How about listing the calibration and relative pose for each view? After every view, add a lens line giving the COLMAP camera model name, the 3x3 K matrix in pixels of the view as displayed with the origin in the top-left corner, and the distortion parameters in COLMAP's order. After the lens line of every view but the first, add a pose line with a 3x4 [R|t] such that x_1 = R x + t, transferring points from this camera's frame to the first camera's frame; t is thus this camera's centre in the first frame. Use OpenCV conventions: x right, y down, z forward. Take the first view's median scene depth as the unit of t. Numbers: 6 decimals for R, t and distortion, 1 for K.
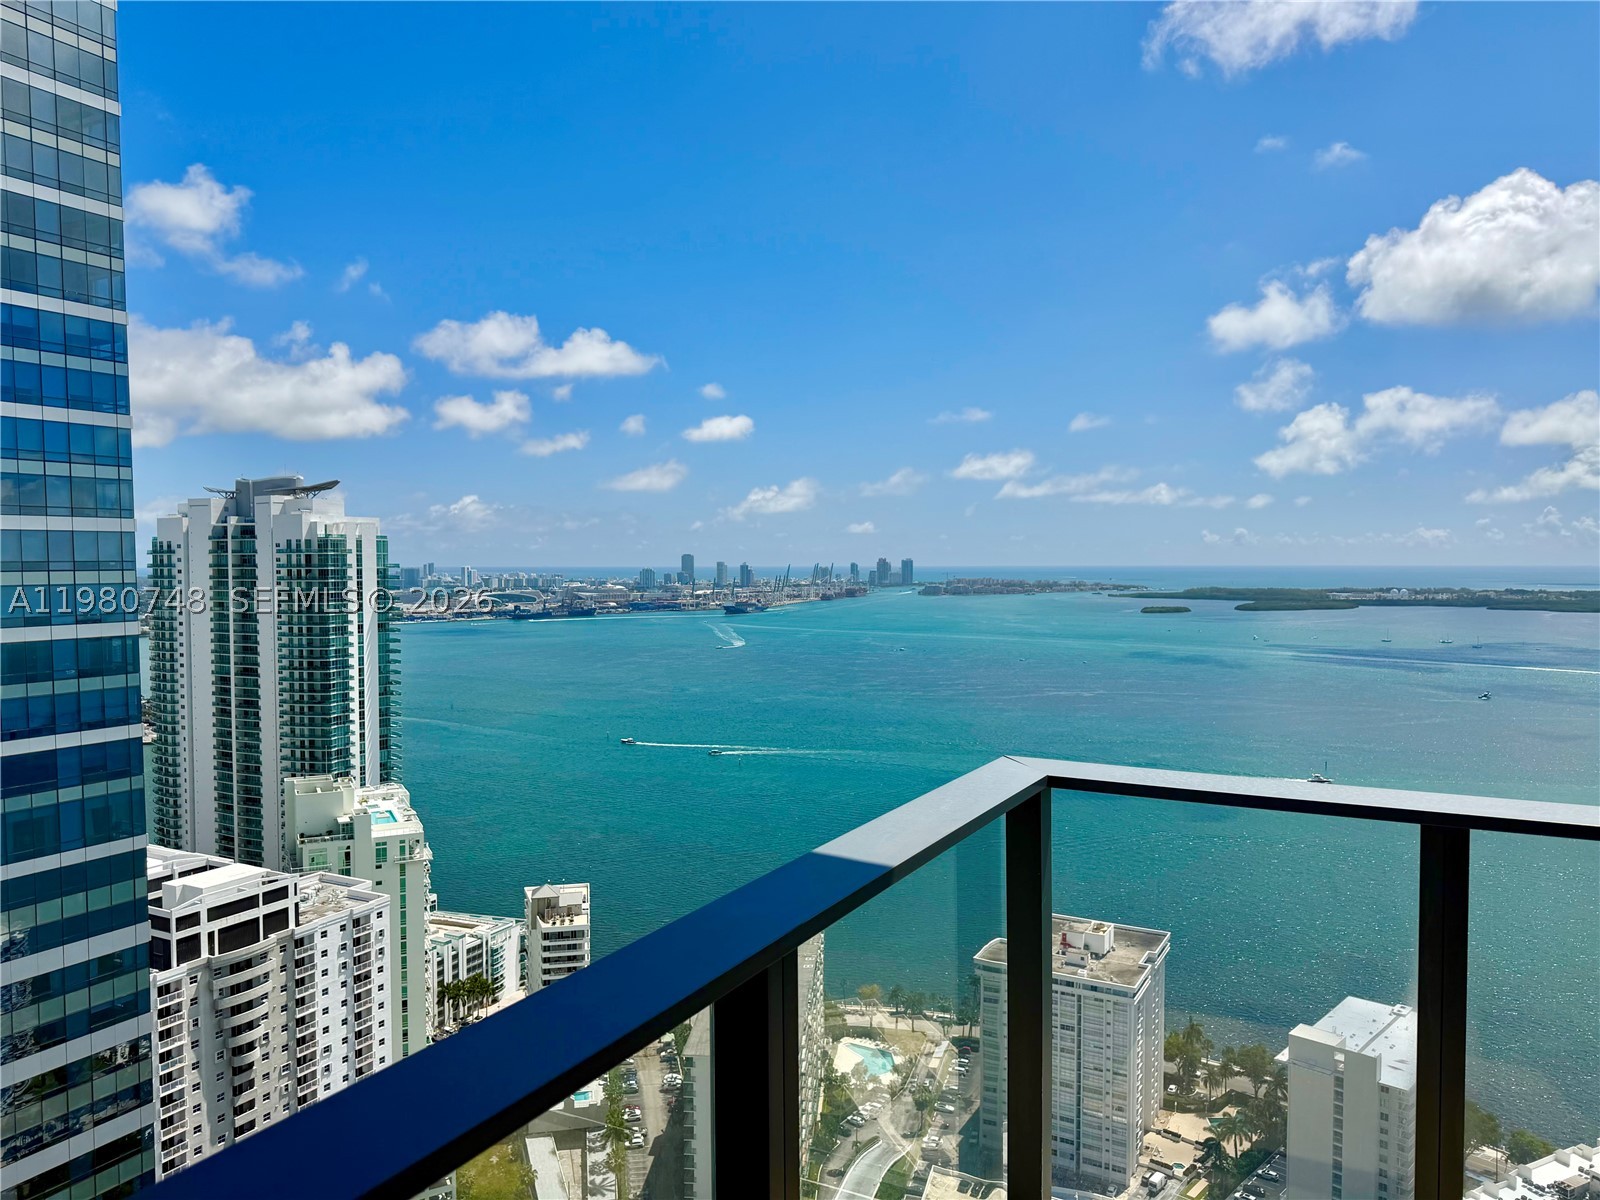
lens RADIAL K [[1129.8, 0, 795.9], [0, 1129.8, 600.8], [0, 0, 1]] dist [0.039714, -0.043055]
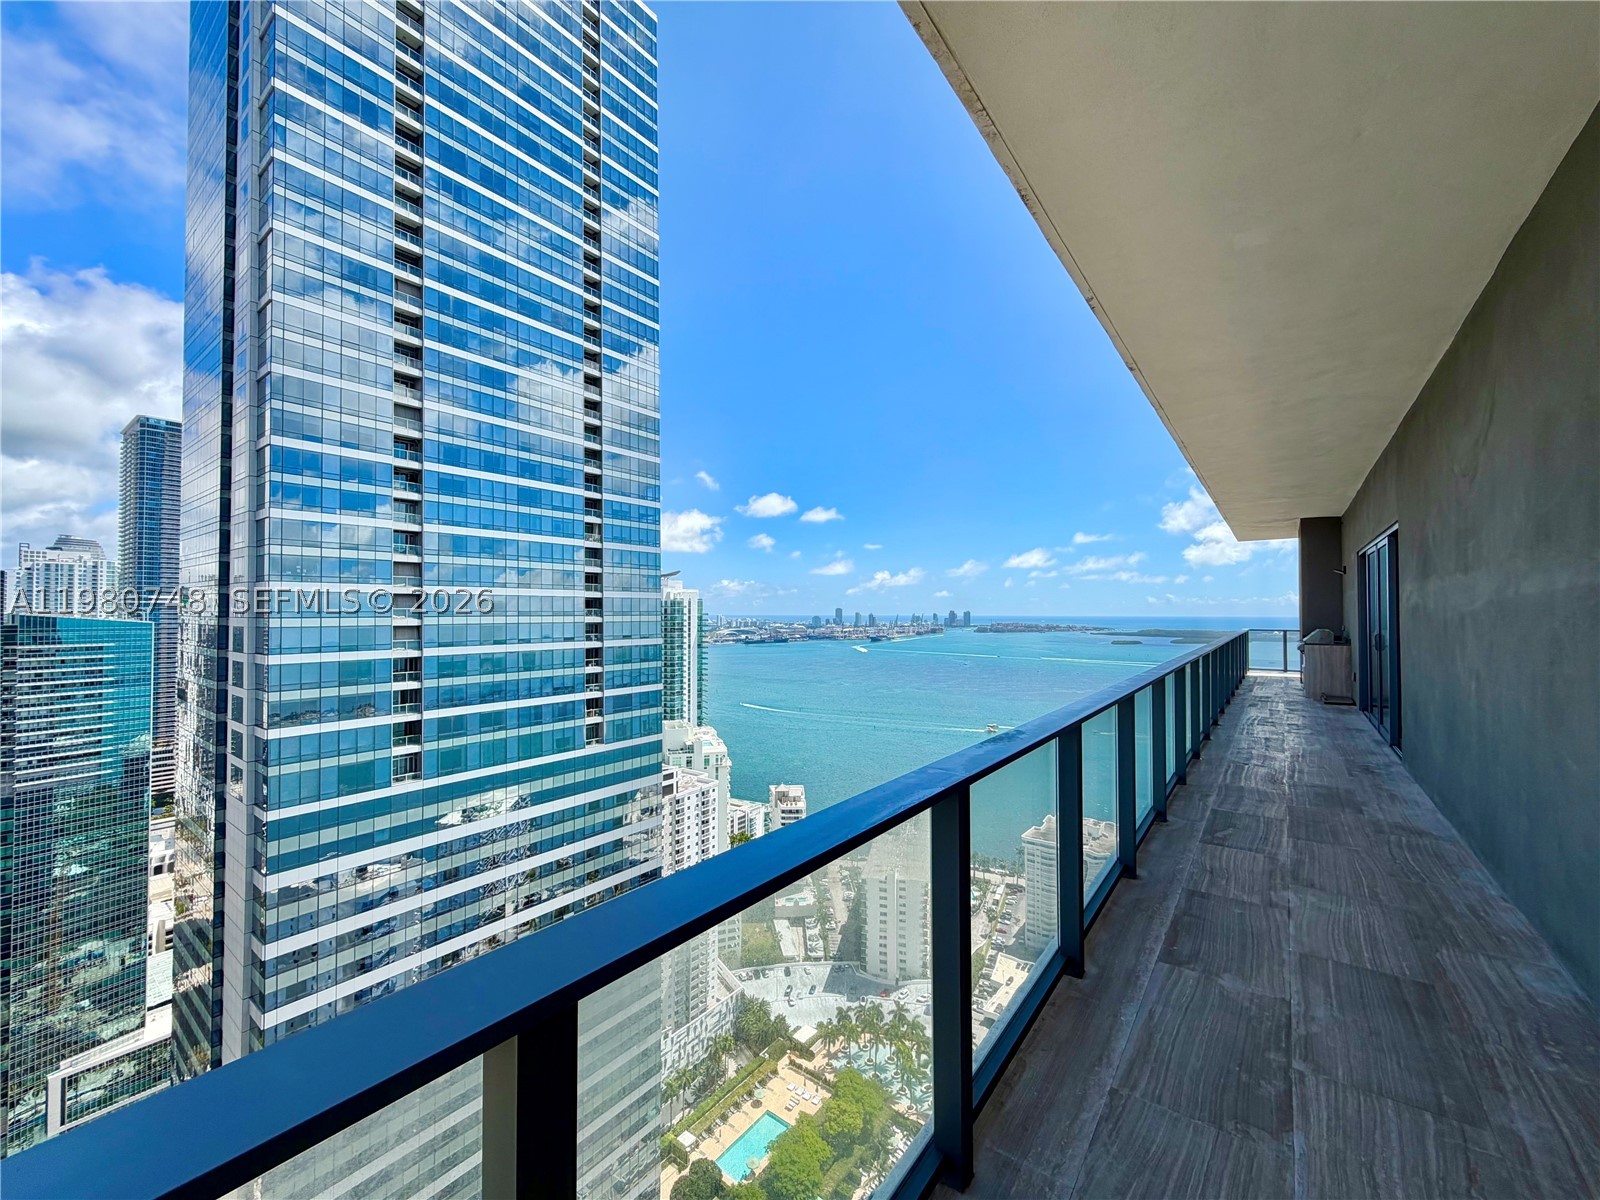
lens RADIAL K [[637.4, 0, 799.2], [0, 637.4, 599.7], [0, 0, 1]] dist [0.000749, -0.000196]
pose [[0.987555, 0.001372, -0.157270, -0.112174], [-0.009963, 0.998499, -0.053854, 0.007206], [0.156960, 0.054750, 0.986086, -0.213084]]
